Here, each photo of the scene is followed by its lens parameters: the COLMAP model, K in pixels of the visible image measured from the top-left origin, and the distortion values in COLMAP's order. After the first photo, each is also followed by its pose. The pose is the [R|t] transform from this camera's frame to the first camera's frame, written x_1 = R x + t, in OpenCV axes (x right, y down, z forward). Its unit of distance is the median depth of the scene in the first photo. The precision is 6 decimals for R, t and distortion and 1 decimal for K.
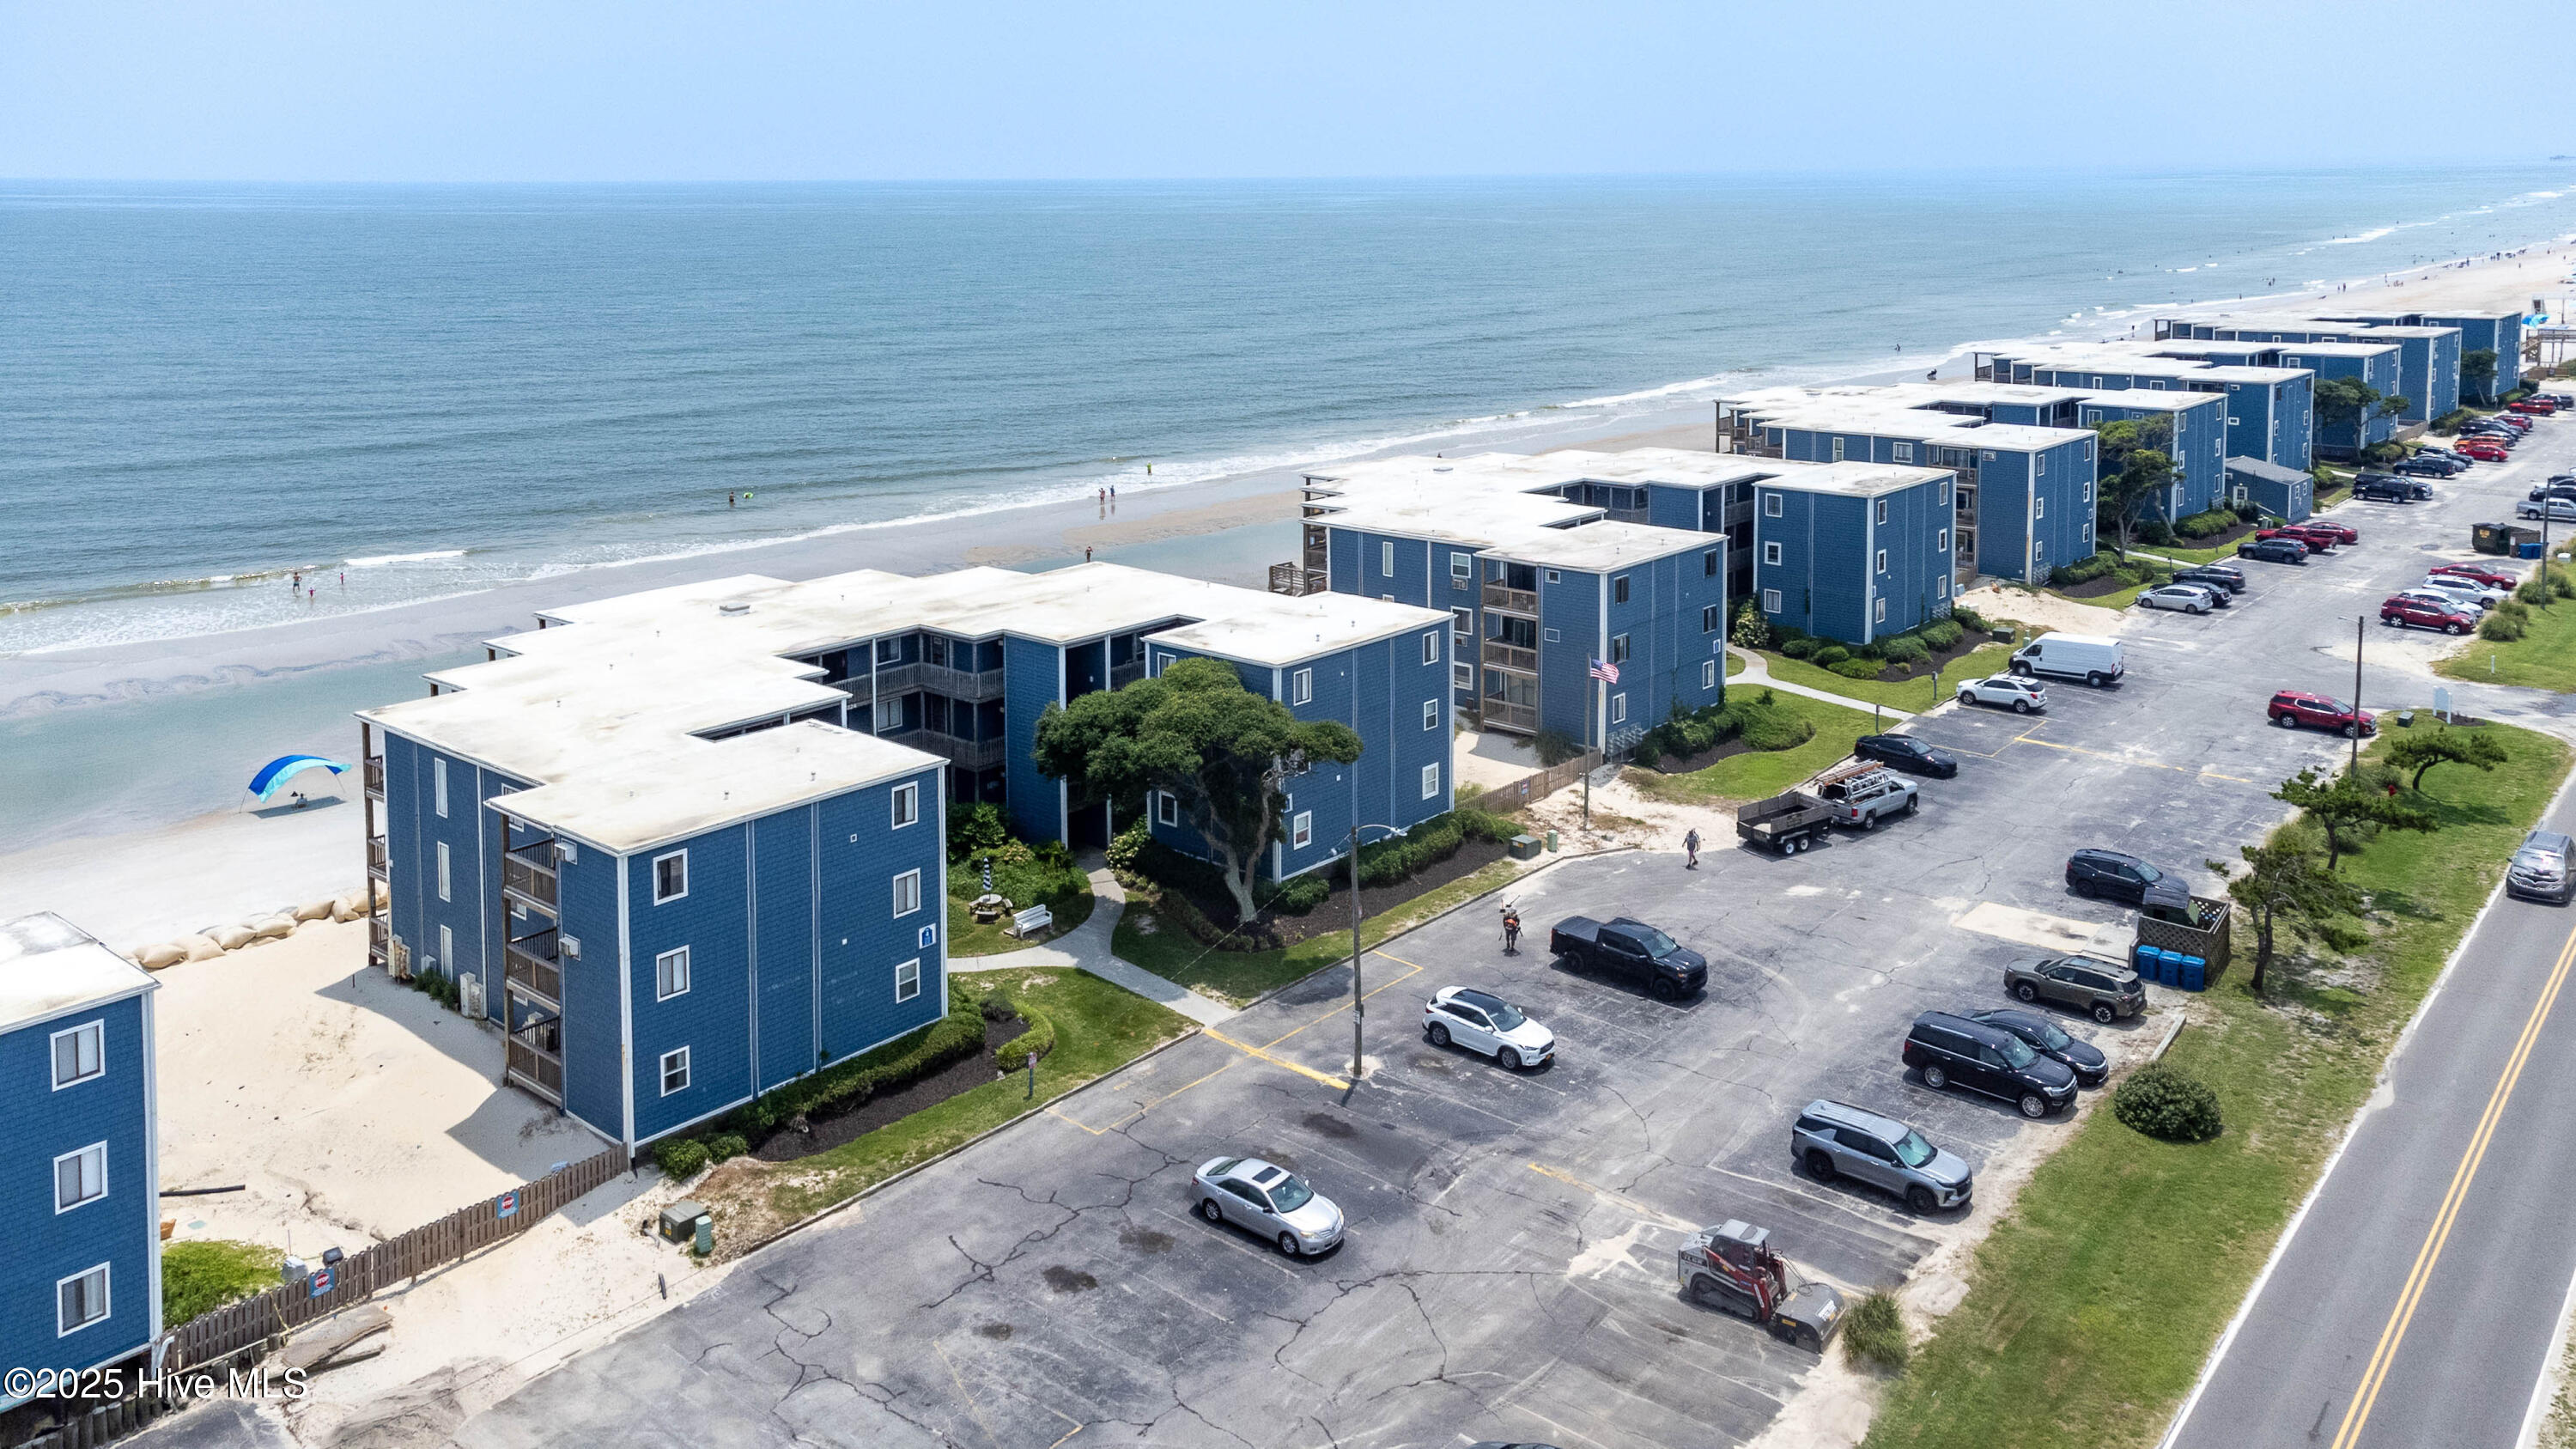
lens RADIAL K [[1910.3, 0, 1277.0], [0, 1910.3, 519.0], [0, 0, 1]] dist [0.046495, -0.016151]
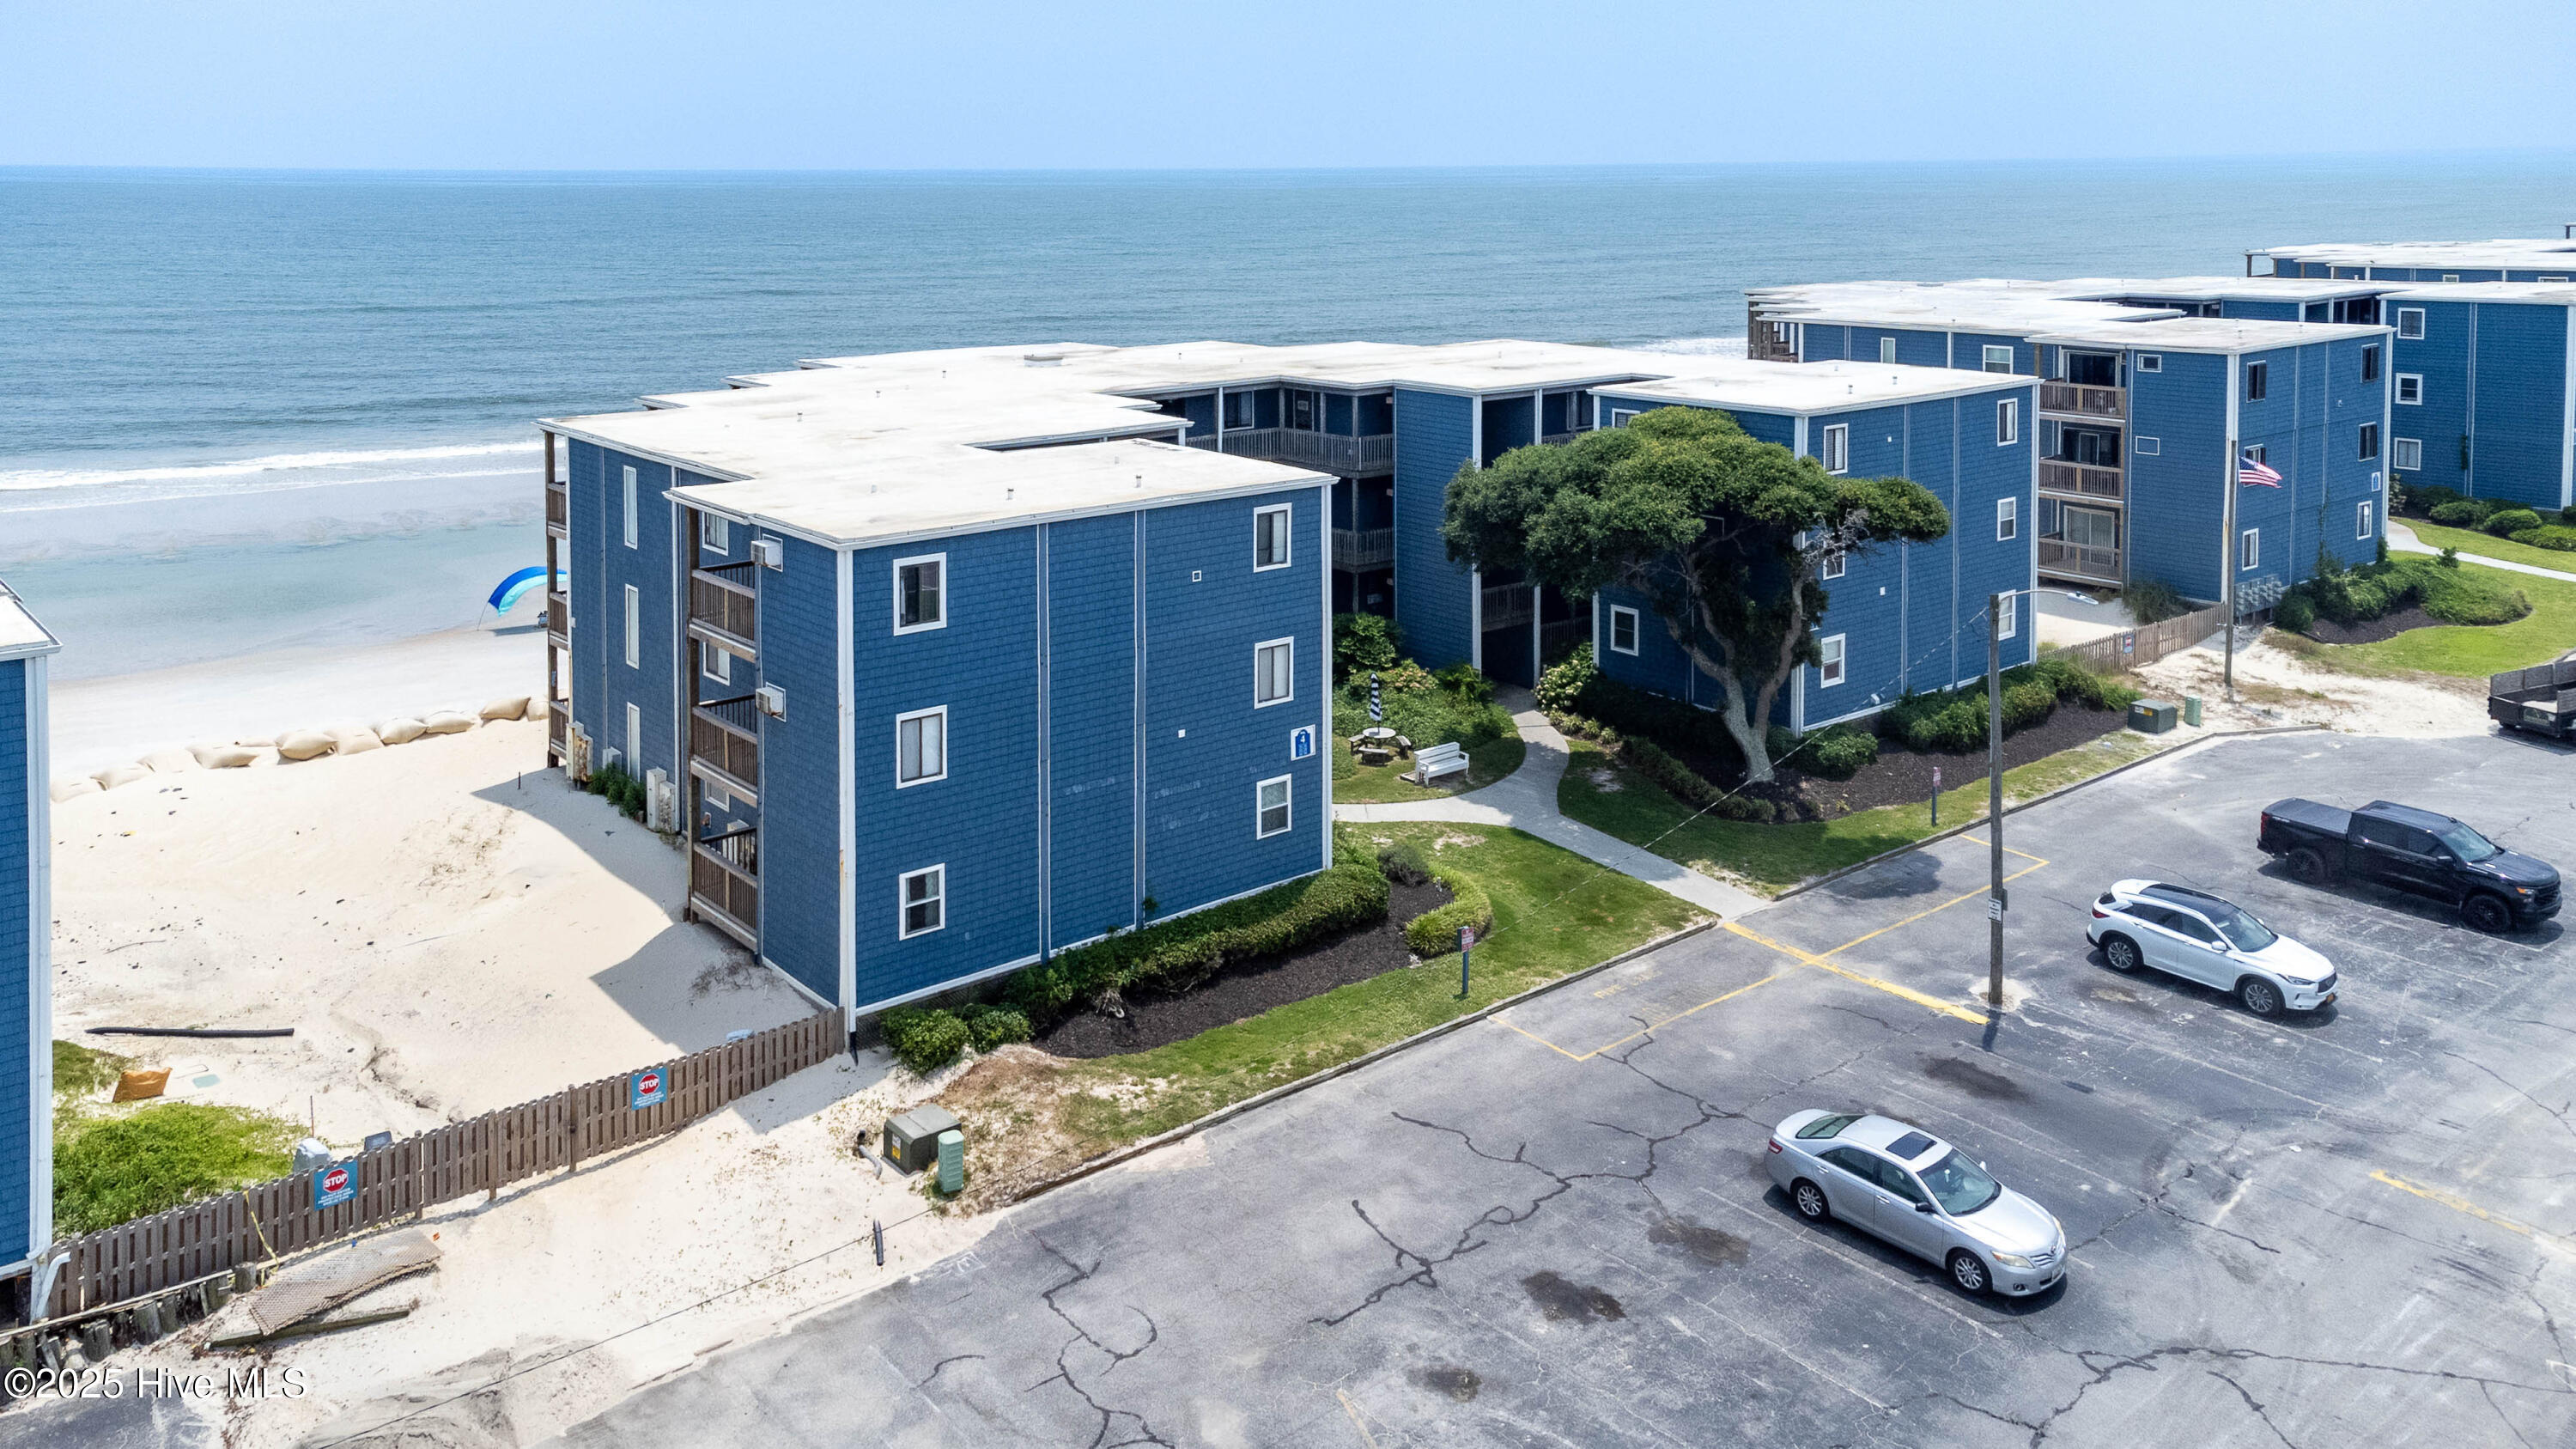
lens RADIAL K [[1910.3, 0, 1245.4], [0, 1910.3, 458.8], [0, 0, 1]] dist [0.046495, -0.016151]
pose [[0.983238, 0.012247, -0.181916, -0.090167], [-0.017948, 0.999397, -0.029729, 0.150129], [0.181442, 0.032496, 0.982865, 0.375053]]
